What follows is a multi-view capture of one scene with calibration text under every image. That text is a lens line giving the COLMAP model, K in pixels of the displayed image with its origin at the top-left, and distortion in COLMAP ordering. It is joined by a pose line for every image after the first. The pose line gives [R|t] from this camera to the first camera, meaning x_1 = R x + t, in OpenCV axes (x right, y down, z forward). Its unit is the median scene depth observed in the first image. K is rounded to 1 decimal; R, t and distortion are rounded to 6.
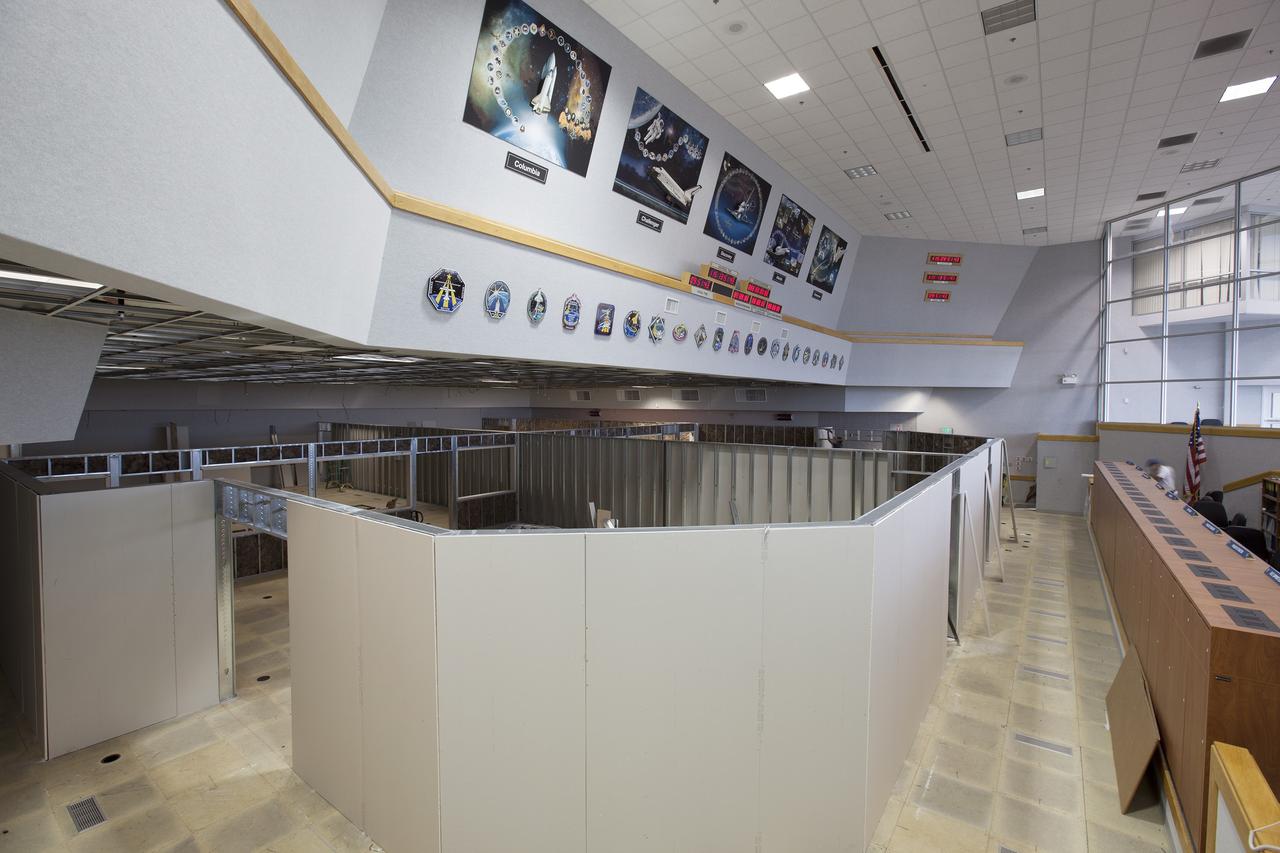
lens RADIAL K [[581.3, 0, 641.2], [0, 581.3, 412.3], [0, 0, 1]] dist [-0.041706, 0.011635]
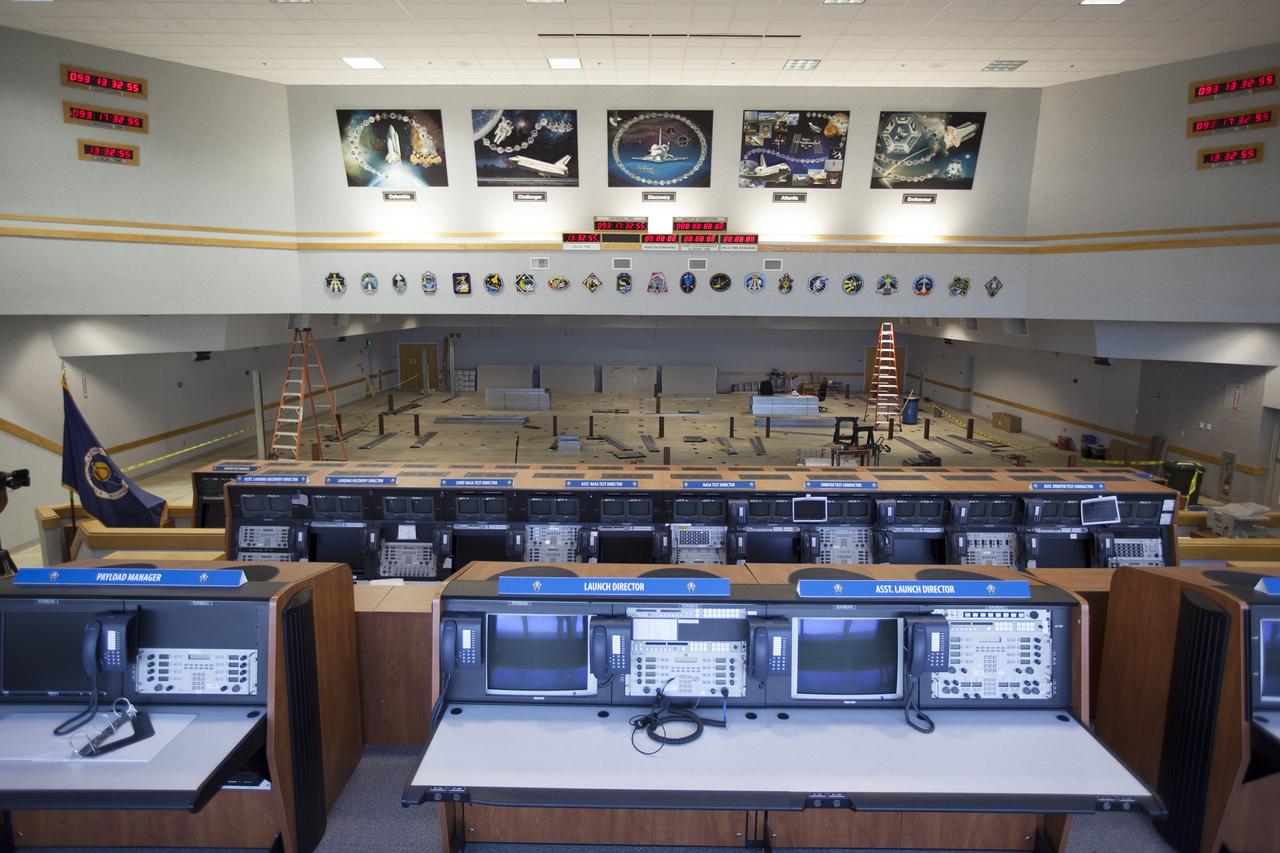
lens RADIAL K [[745.5, 0, 637.6], [0, 745.5, 410.7], [0, 0, 1]] dist [-0.041376, 0.043201]
pose [[0.580492, 0.118374, -0.805616, 1.632203], [-0.020267, 0.991170, 0.131036, -0.090833], [0.814014, -0.059738, 0.577766, 0.247143]]
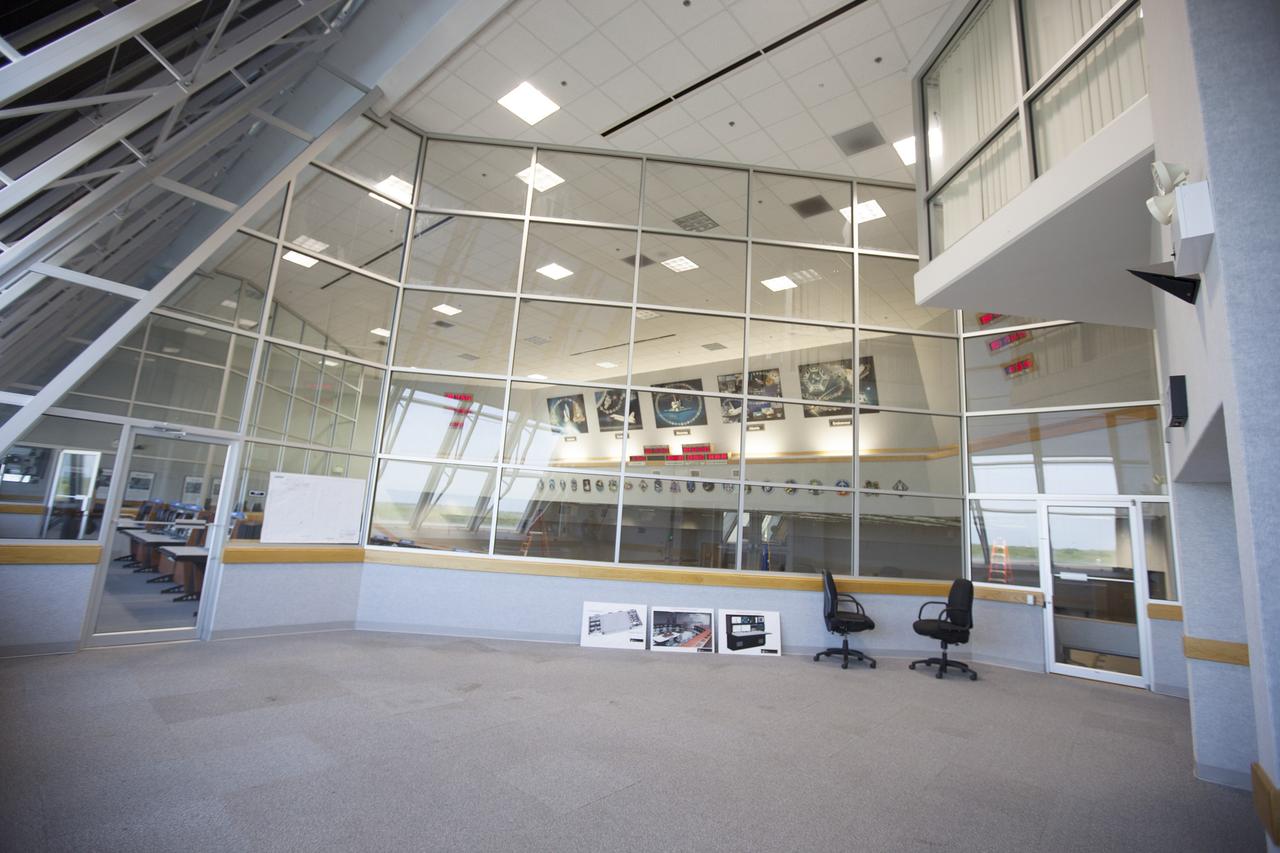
lens RADIAL K [[581.3, 0, 641.2], [0, 581.3, 412.3], [0, 0, 1]] dist [-0.041706, 0.011635]
pose [[-0.078666, -0.189269, -0.978769, 2.354832], [-0.082719, 0.979665, -0.182794, -0.024201], [0.993463, 0.066584, -0.092722, 1.372504]]
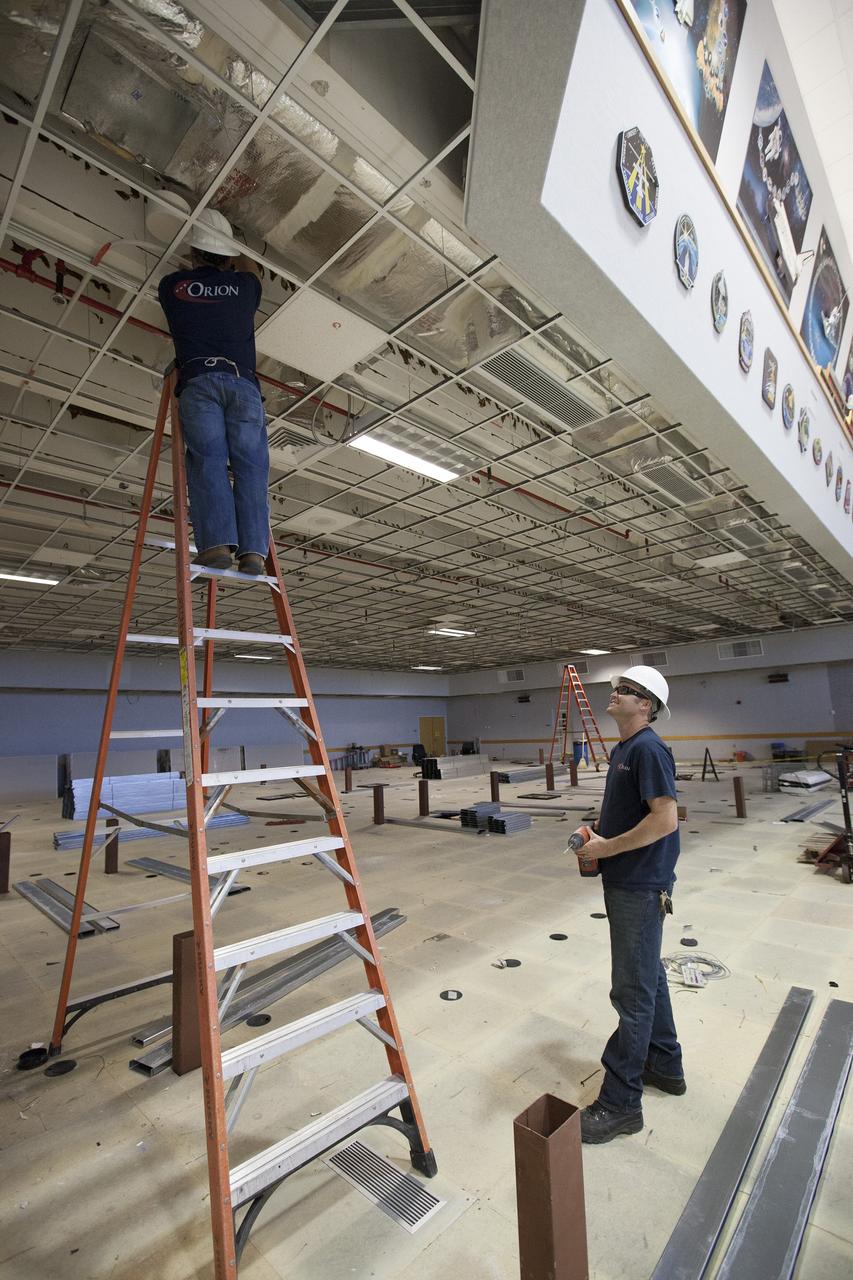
lens RADIAL K [[581.3, 0, 426.5], [0, 581.3, 640.0], [0, 0, 1]] dist [-0.041706, 0.011635]
pose [[0.988354, -0.066030, -0.137098, -0.331833], [0.042599, 0.984986, -0.167297, 0.179731], [0.146086, 0.159509, 0.976328, 0.391069]]
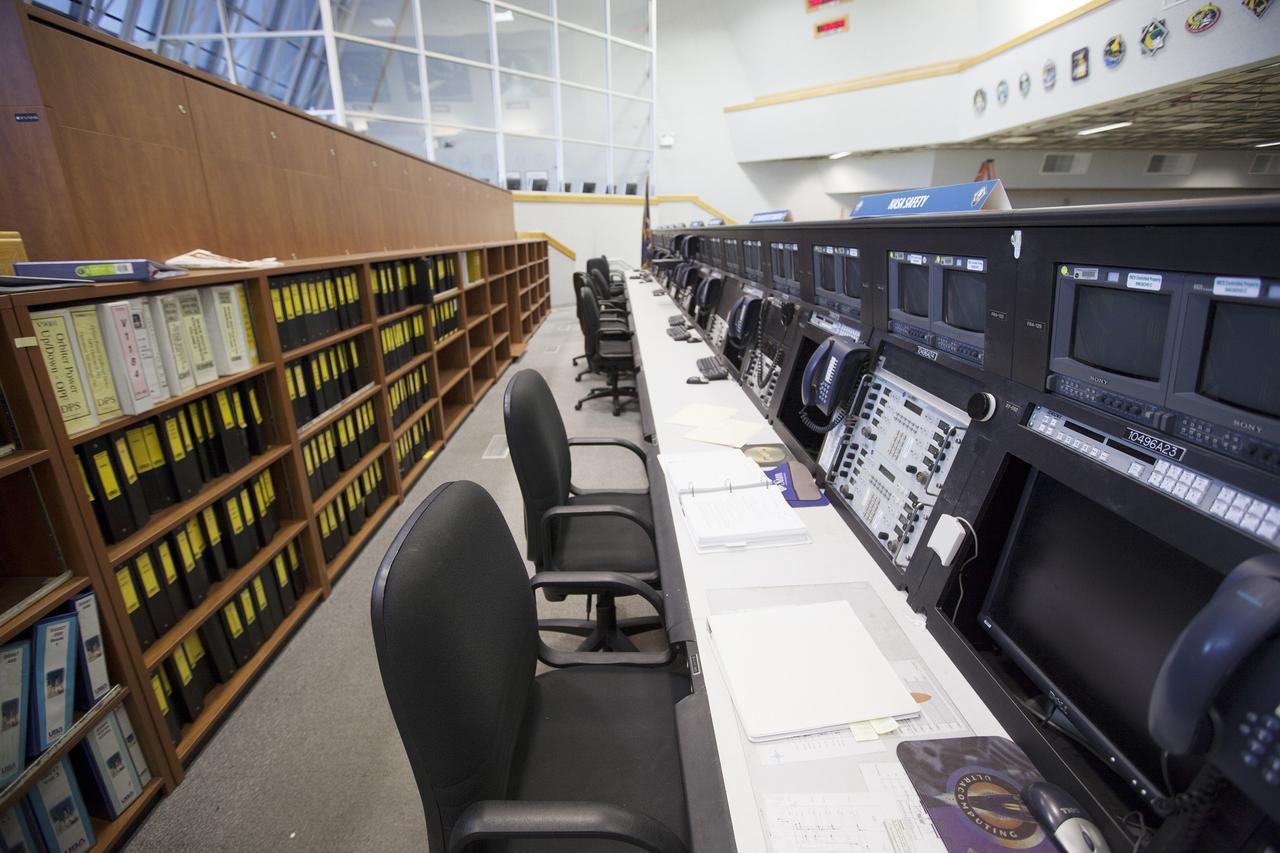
lens RADIAL K [[581.3, 0, 641.2], [0, 581.3, 412.3], [0, 0, 1]] dist [-0.041706, 0.011635]
pose [[-0.782302, 0.199889, -0.589956, 1.295842], [0.011779, 0.951690, 0.306833, 0.127461], [0.622788, 0.233087, -0.746864, 1.358365]]
